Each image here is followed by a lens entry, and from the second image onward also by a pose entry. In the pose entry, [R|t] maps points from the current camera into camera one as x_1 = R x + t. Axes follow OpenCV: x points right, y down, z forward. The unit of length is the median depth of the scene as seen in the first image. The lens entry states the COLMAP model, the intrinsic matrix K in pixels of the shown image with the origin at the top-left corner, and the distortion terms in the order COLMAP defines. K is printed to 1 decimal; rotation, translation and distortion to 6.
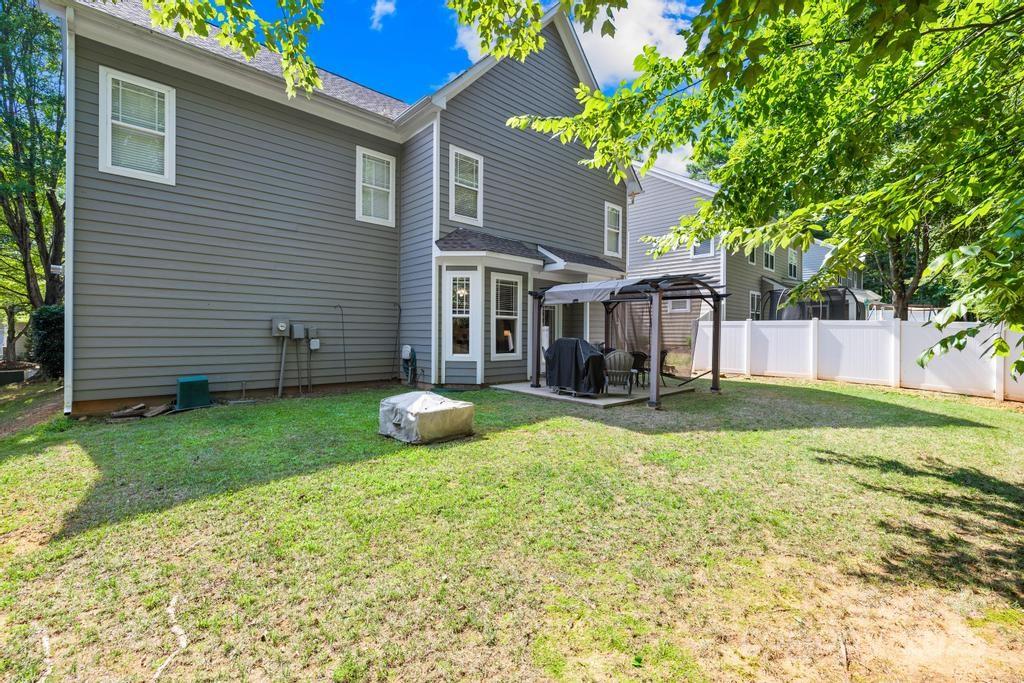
lens RADIAL K [[436.6, 0, 508.0], [0, 436.6, 337.9], [0, 0, 1]] dist [-0.001514, 0.000441]
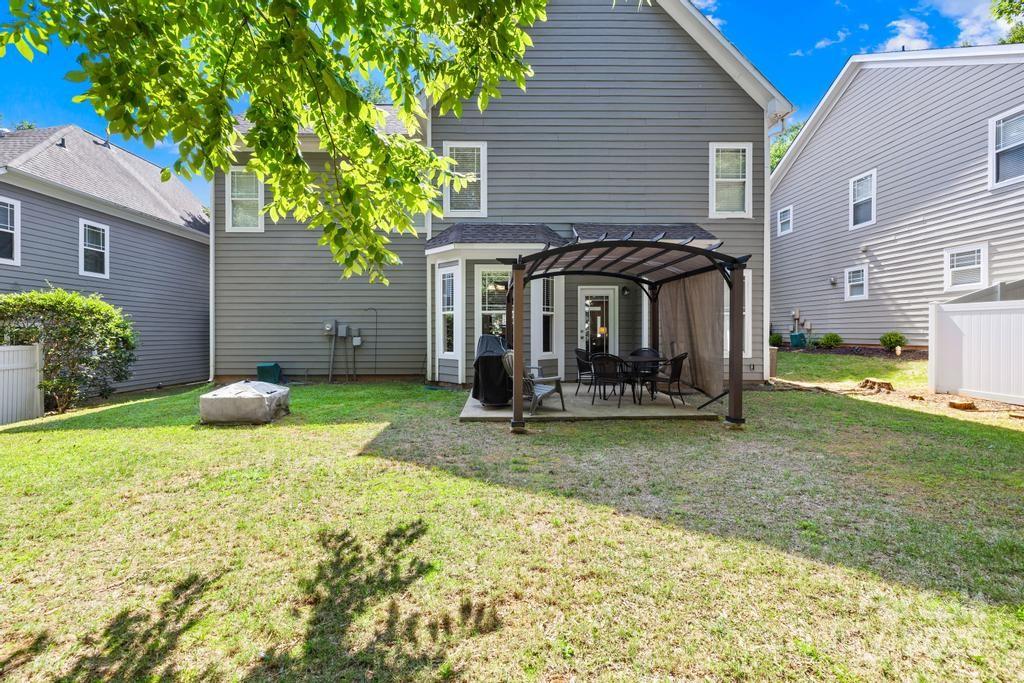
lens RADIAL K [[436.6, 0, 508.0], [0, 436.6, 337.1], [0, 0, 1]] dist [-0.001514, 0.000441]
pose [[0.744958, -0.003751, -0.667101, 0.650047], [0.002565, 0.999993, -0.002758, 0.006970], [0.667106, 0.000344, 0.744962, 0.359514]]
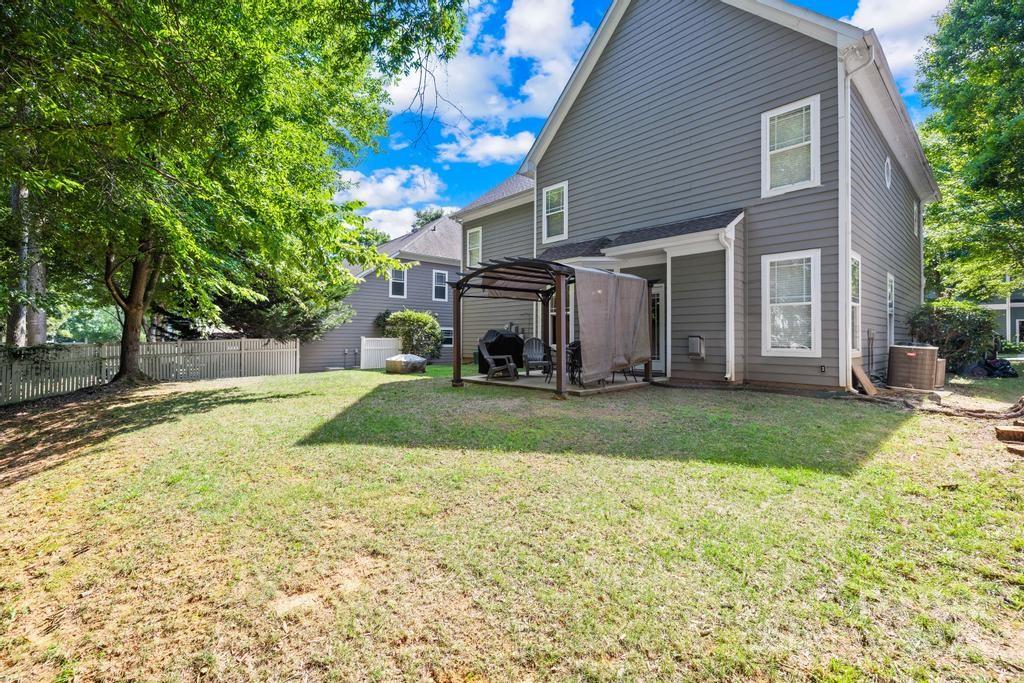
lens RADIAL K [[436.6, 0, 506.1], [0, 436.6, 337.7], [0, 0, 1]] dist [-0.001514, 0.000441]
pose [[-0.001482, -0.005851, -0.999982, 1.238812], [-0.006266, 0.999963, -0.005842, 0.028794], [0.999979, 0.006258, -0.001519, 0.904909]]
